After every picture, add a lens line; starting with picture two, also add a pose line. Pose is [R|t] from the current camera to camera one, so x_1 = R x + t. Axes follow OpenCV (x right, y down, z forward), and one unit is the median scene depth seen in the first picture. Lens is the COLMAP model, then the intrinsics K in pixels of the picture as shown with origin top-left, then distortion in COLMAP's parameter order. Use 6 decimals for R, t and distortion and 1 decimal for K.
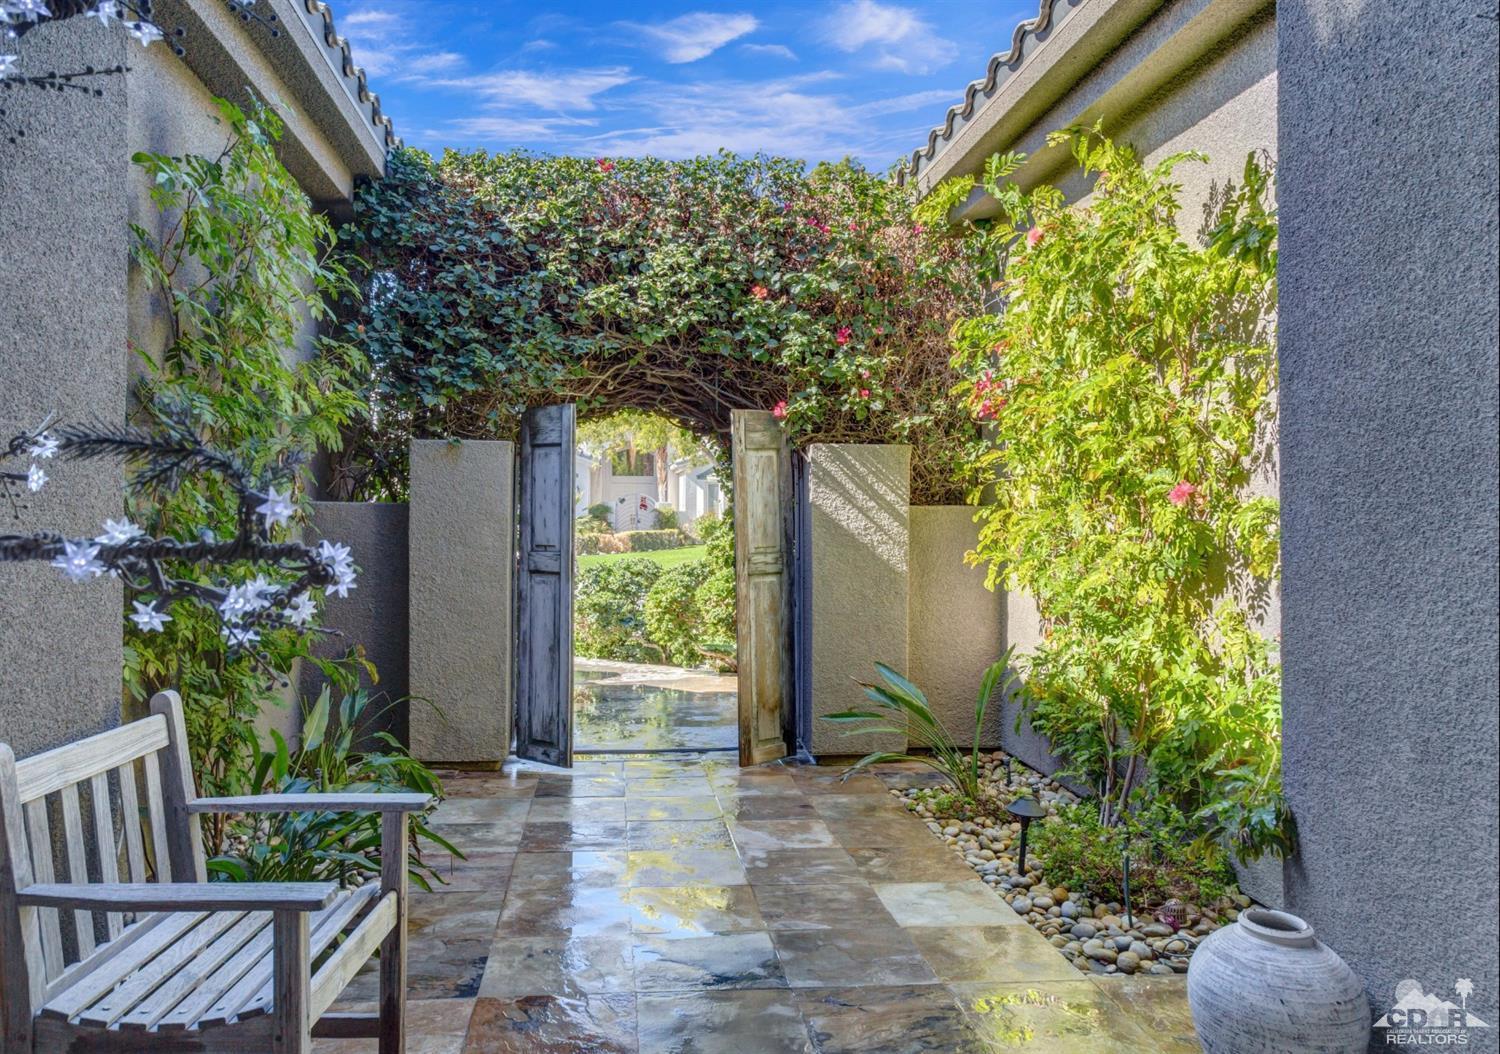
lens RADIAL K [[1299.2, 0, 744.2], [0, 1299.2, 528.6], [0, 0, 1]] dist [0.018652, 0.007596]
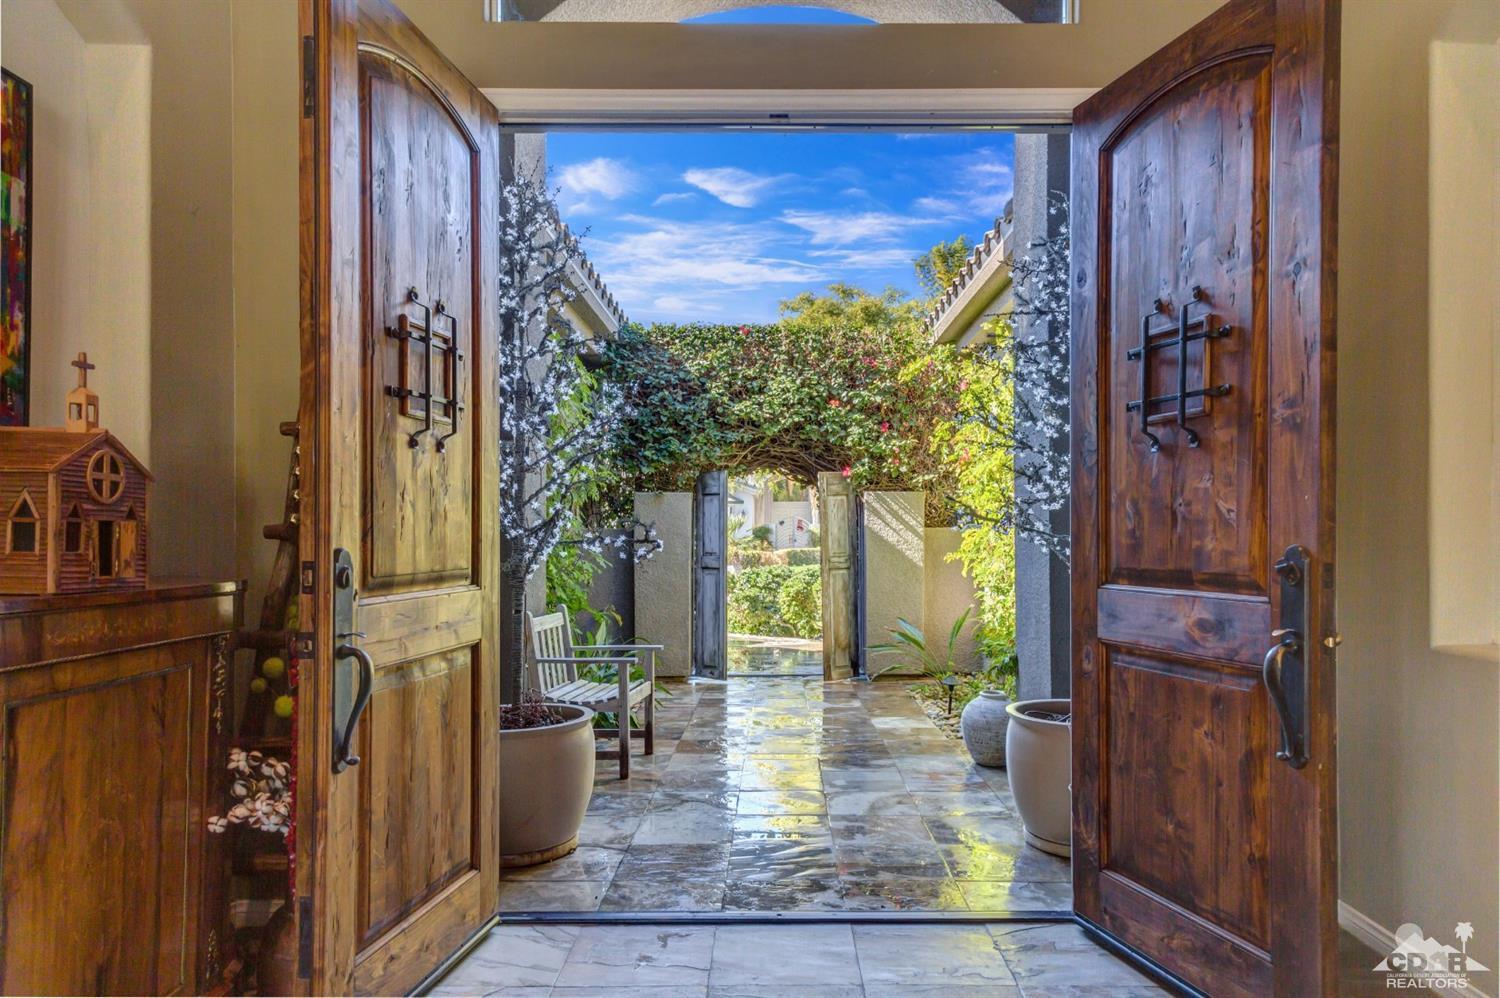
lens RADIAL K [[1123.8, 0, 764.4], [0, 1123.8, 511.4], [0, 0, 1]] dist [0.040538, 0.001116]
pose [[0.994013, -0.010289, -0.108774, 0.079170], [0.006871, 0.999472, -0.031752, 0.006103], [0.109044, 0.030814, 0.993559, -0.468559]]
